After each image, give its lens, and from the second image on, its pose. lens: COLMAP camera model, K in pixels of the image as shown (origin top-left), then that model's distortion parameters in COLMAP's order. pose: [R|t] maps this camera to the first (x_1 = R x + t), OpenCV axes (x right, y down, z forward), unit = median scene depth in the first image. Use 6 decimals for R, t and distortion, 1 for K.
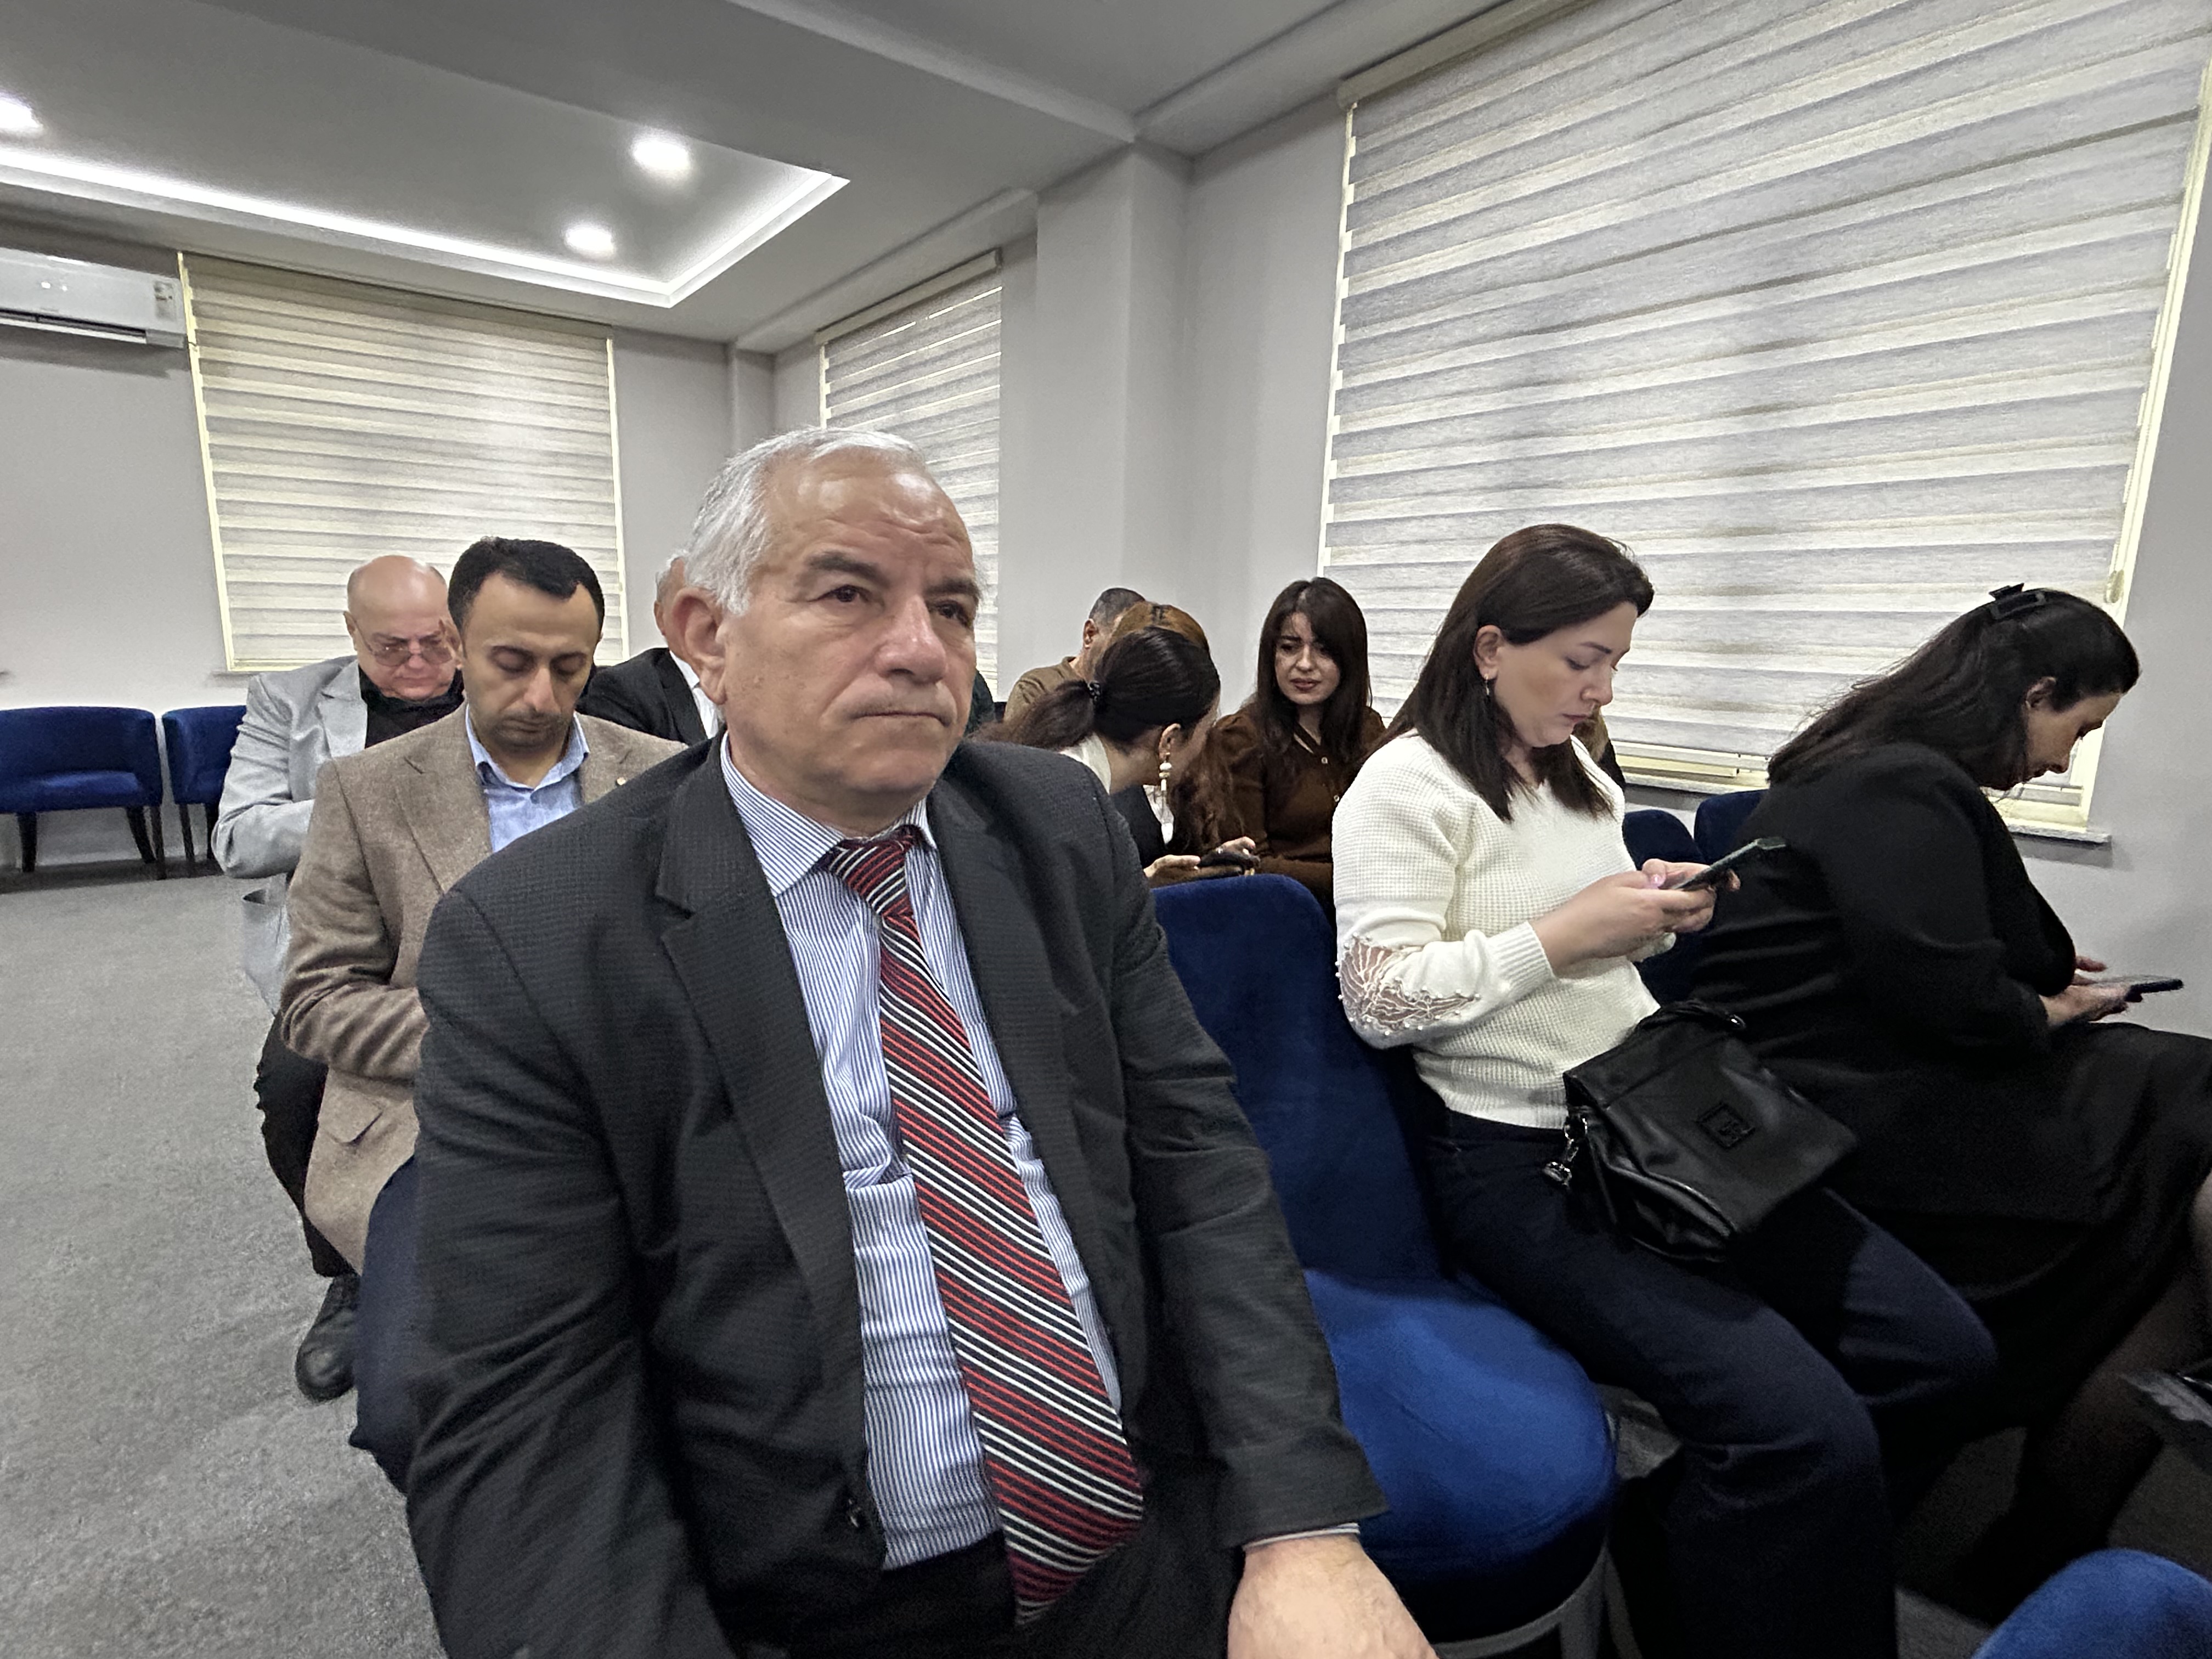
lens RADIAL K [[1107.8, 0, 1106.0], [0, 1107.8, 829.5], [0, 0, 1]] dist [0.004711, 0.001120]
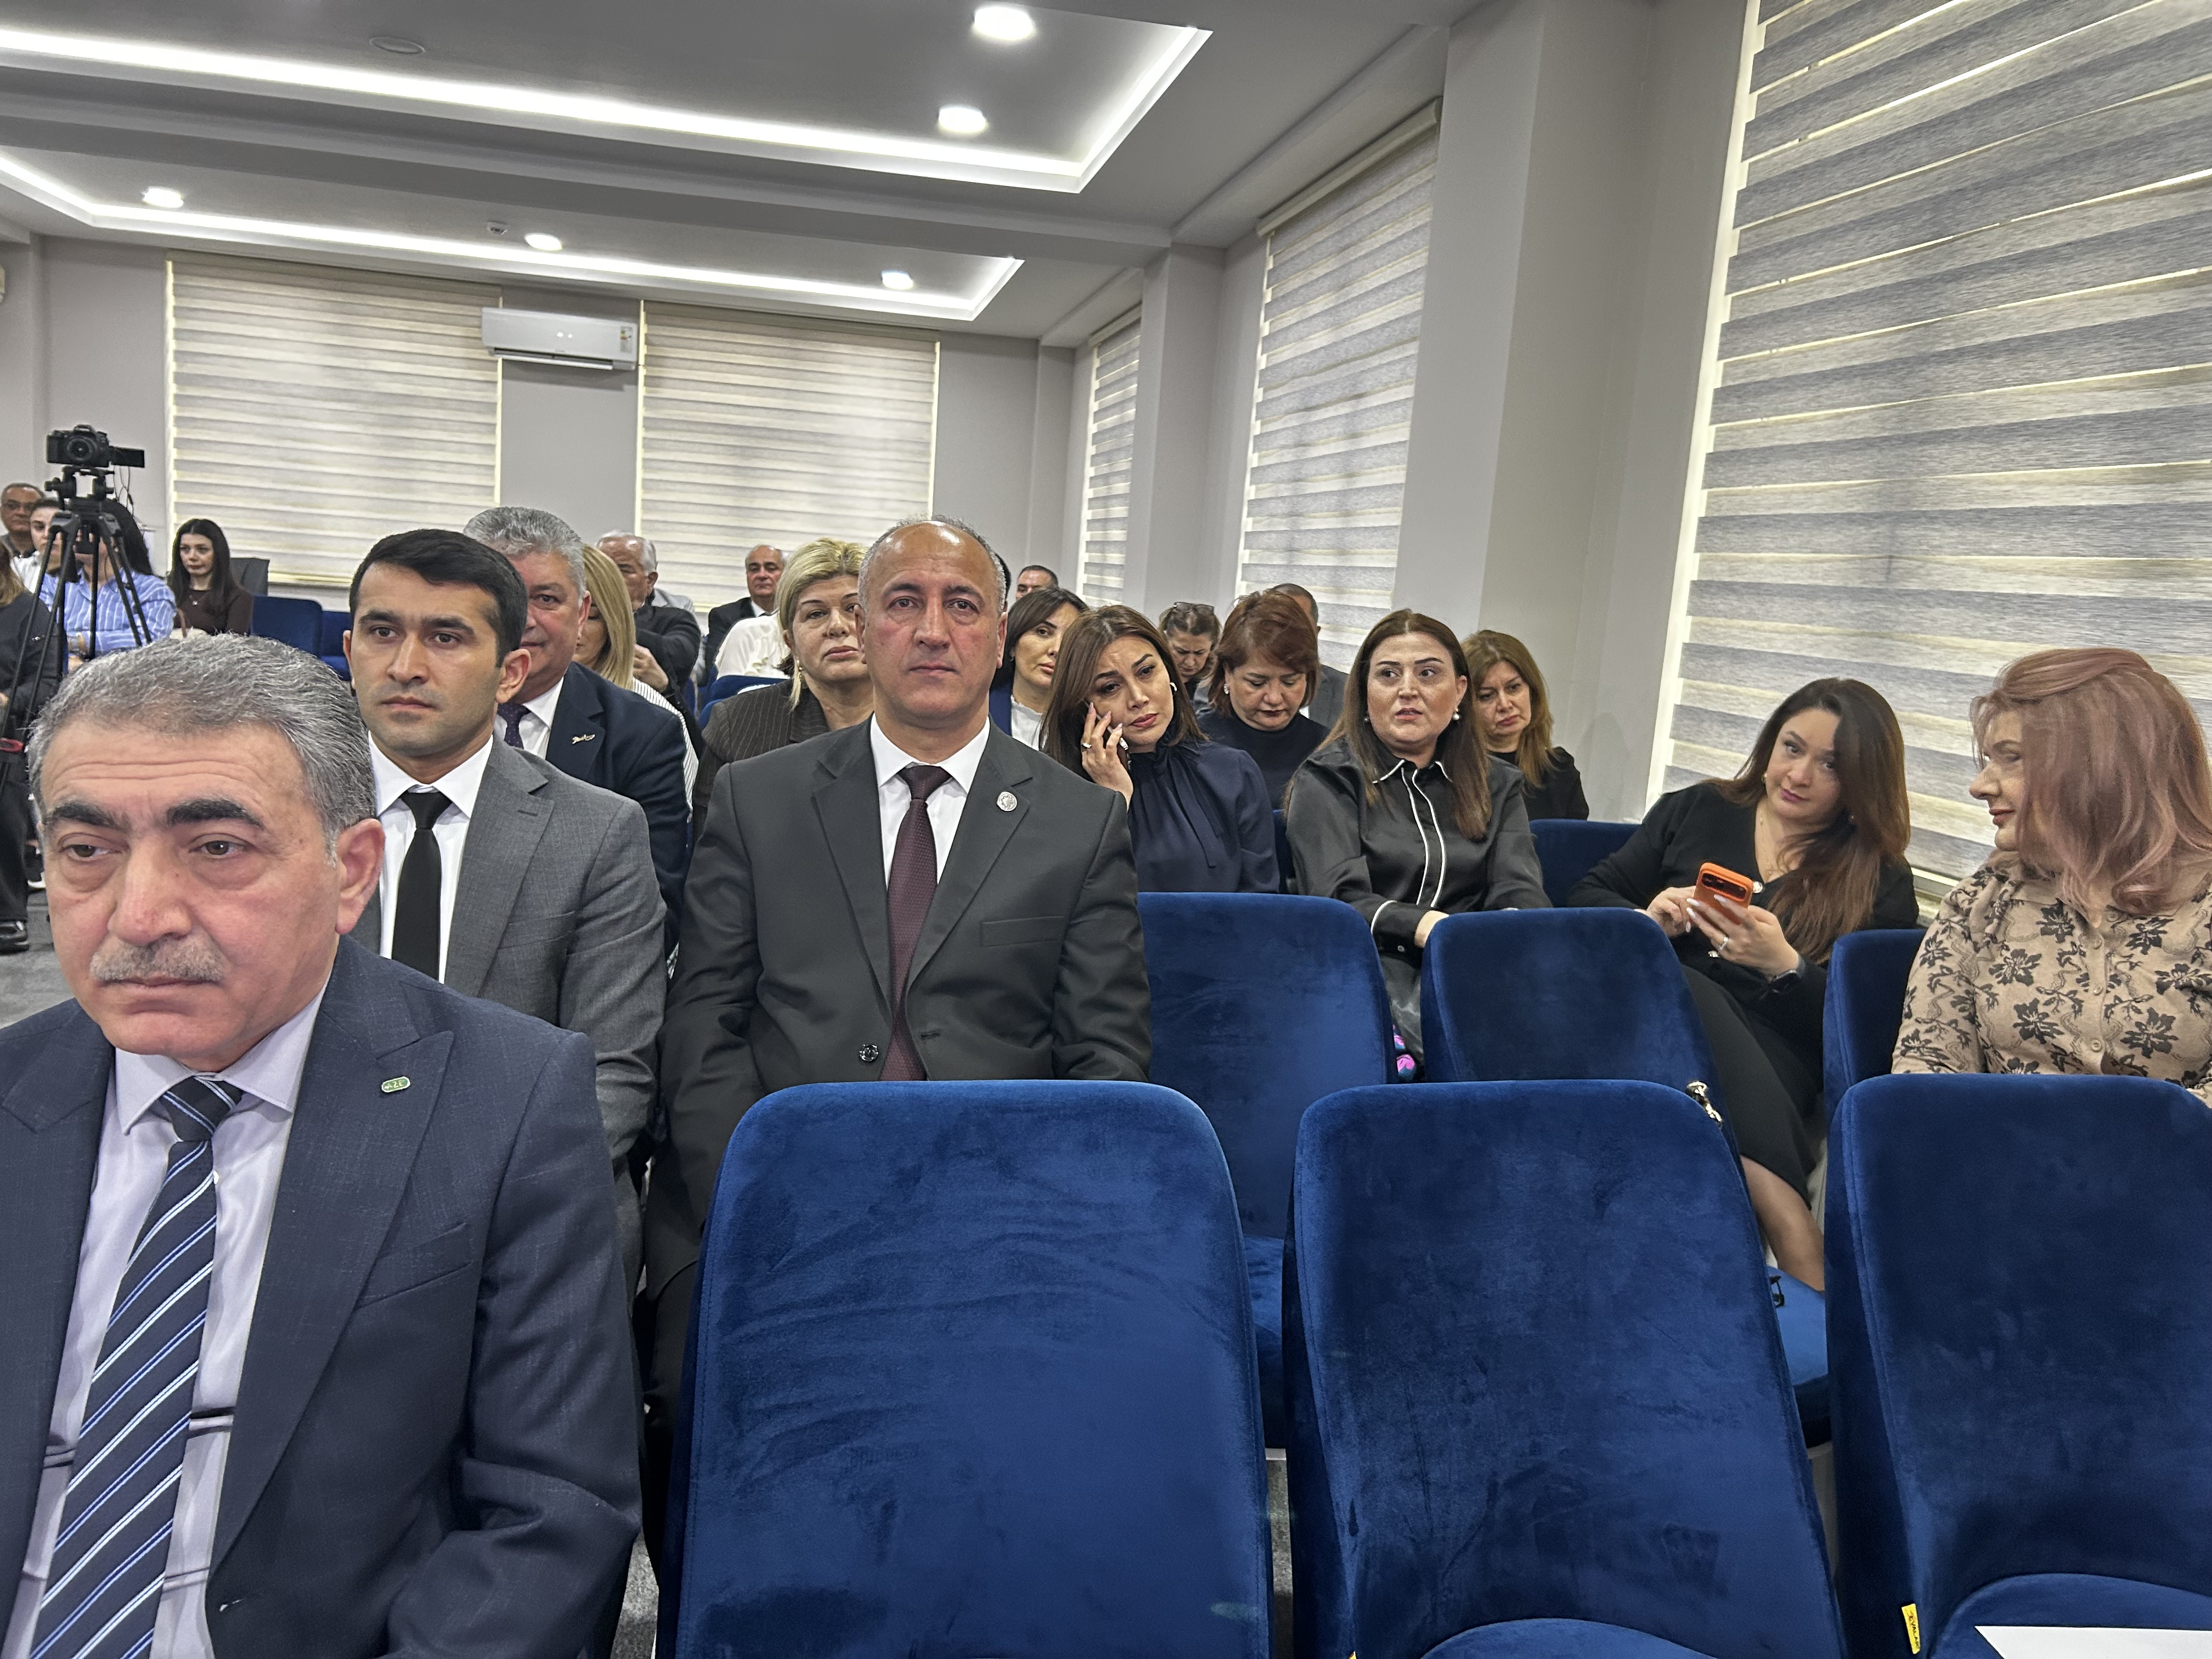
lens RADIAL K [[1751.2, 0, 1106.0], [0, 1751.2, 829.5], [0, 0, 1]] dist [0.030952, -0.004808]
pose [[0.890496, 0.108465, -0.441873, 0.719944], [-0.135670, 0.990290, -0.030329, 0.114675], [0.434293, 0.086957, 0.896565, -0.650835]]
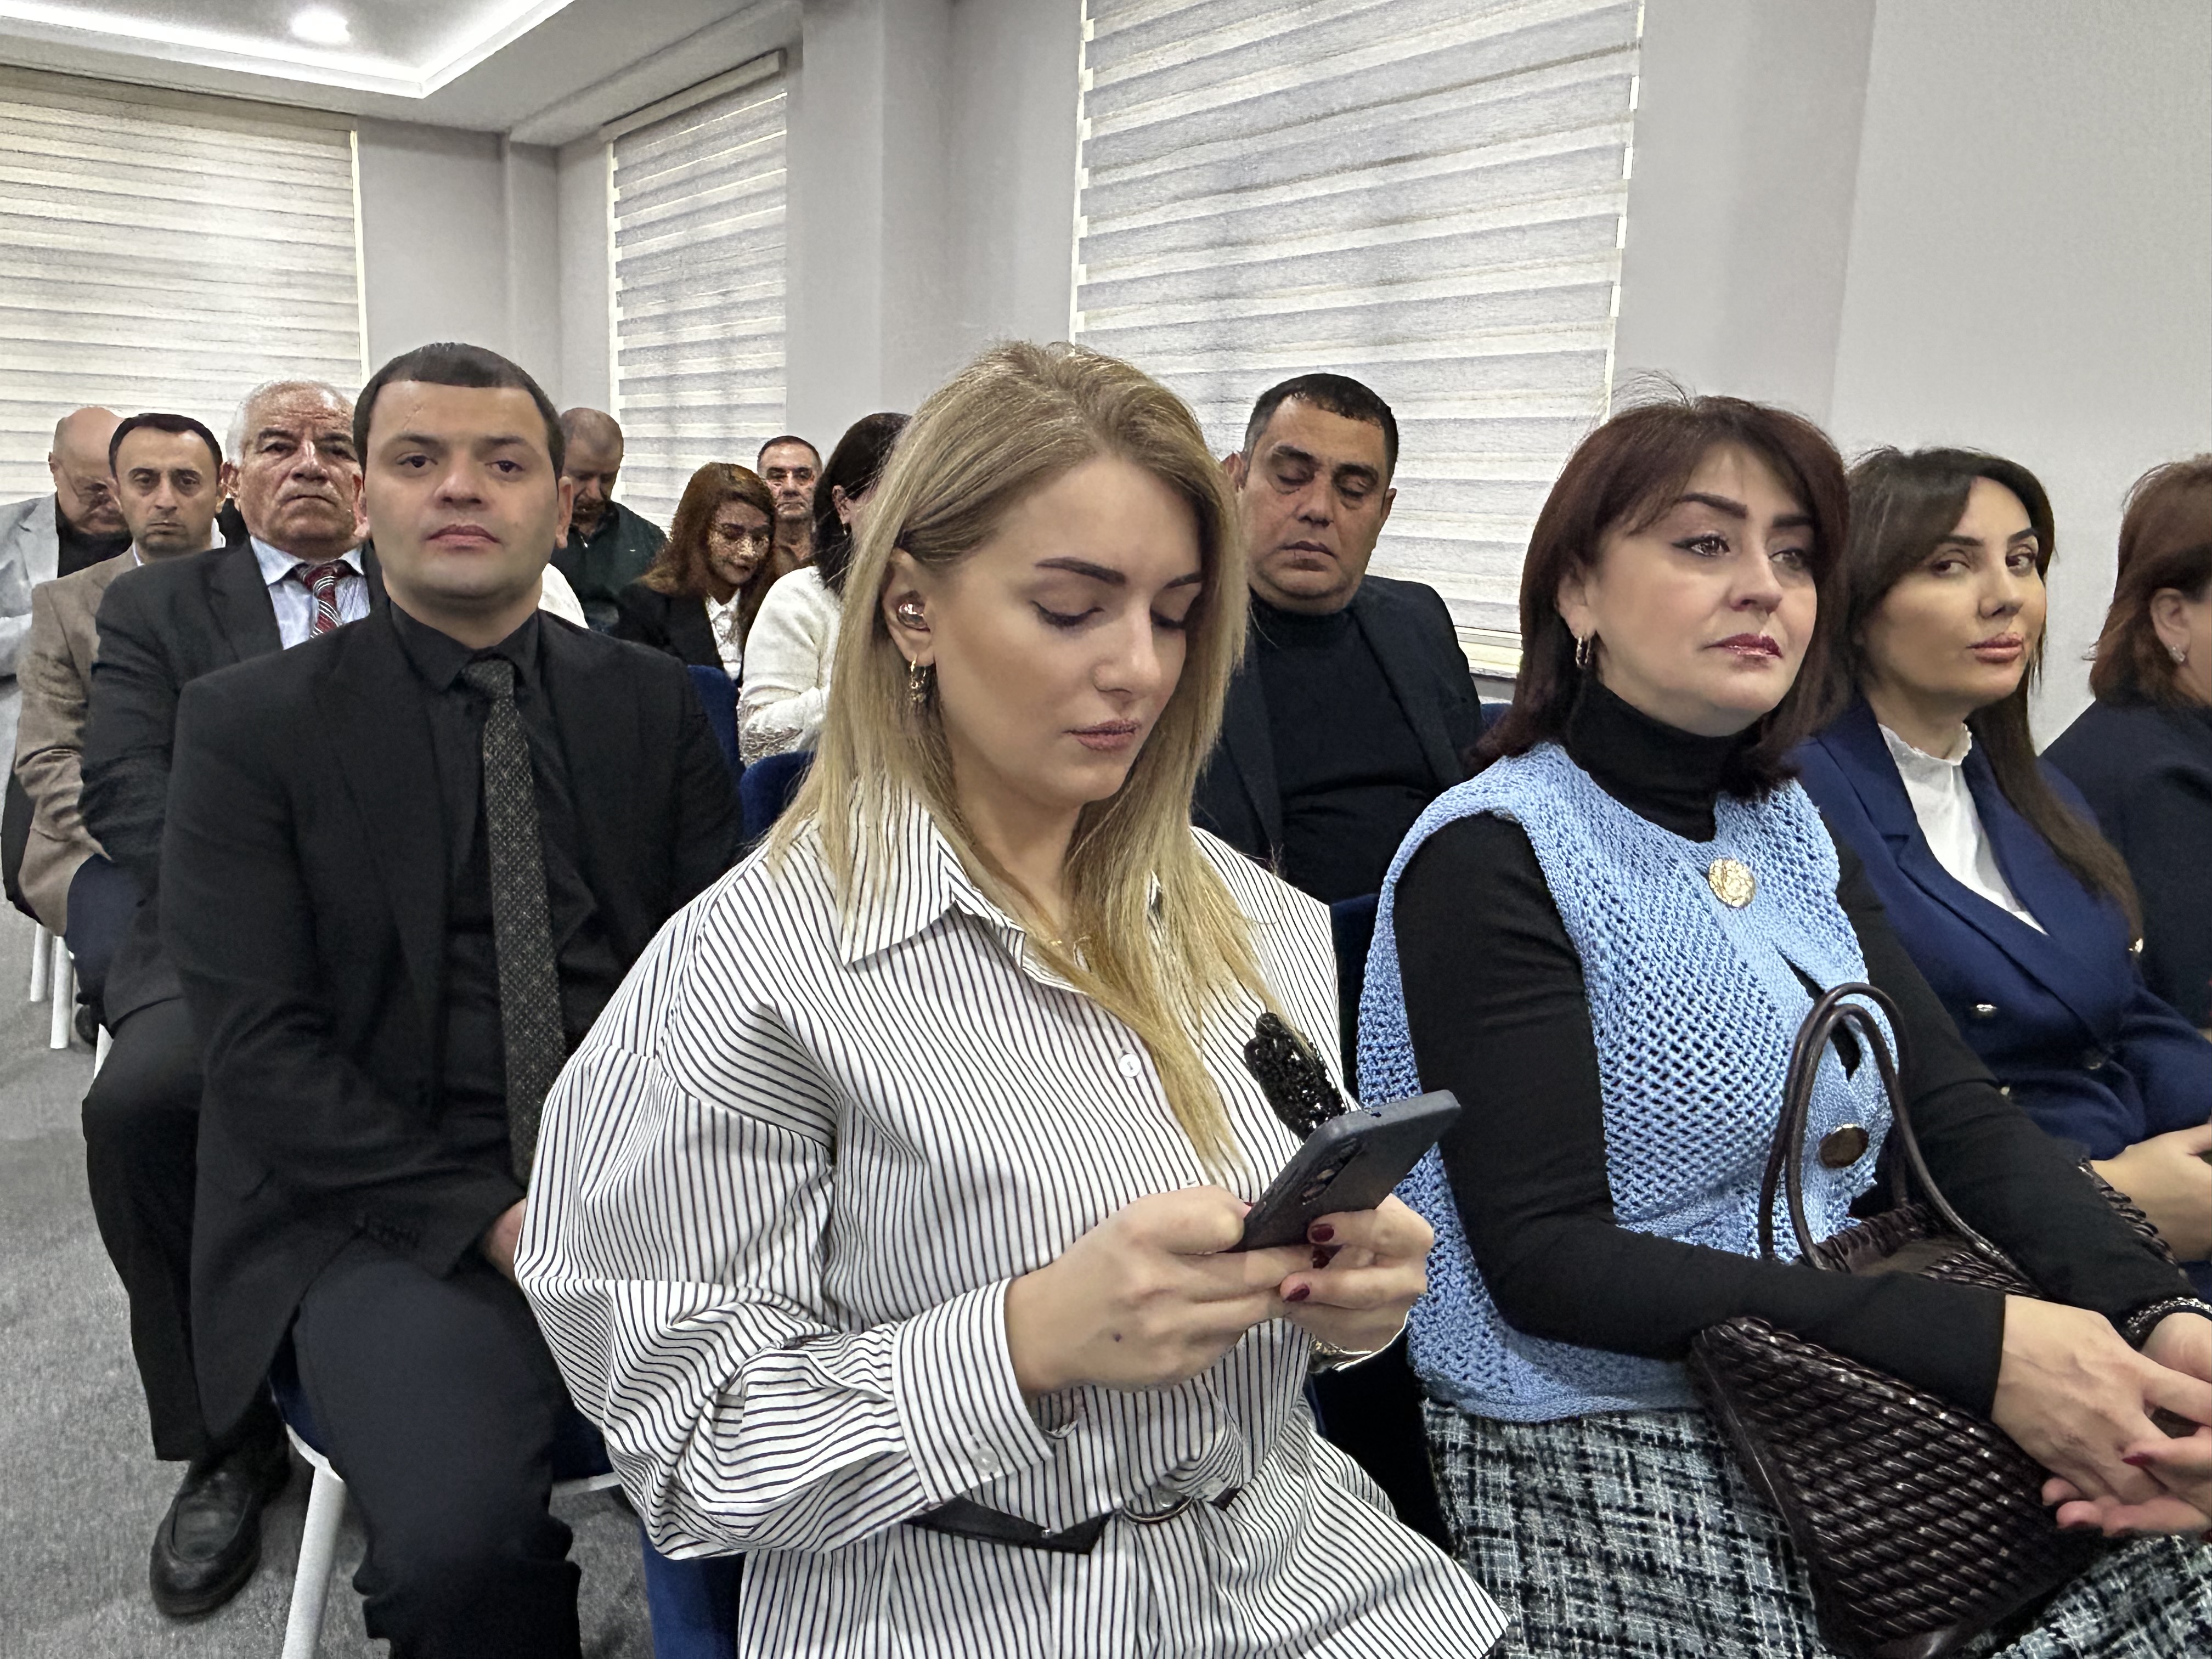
lens RADIAL K [[1690.7, 0, 1103.2], [0, 1690.7, 809.9], [0, 0, 1]] dist [0.035406, -0.035710]
pose [[0.999254, 0.015279, -0.035477, 0.197832], [-0.015158, 0.999878, 0.003675, 0.056149], [0.035529, -0.003134, 0.999364, -0.298722]]
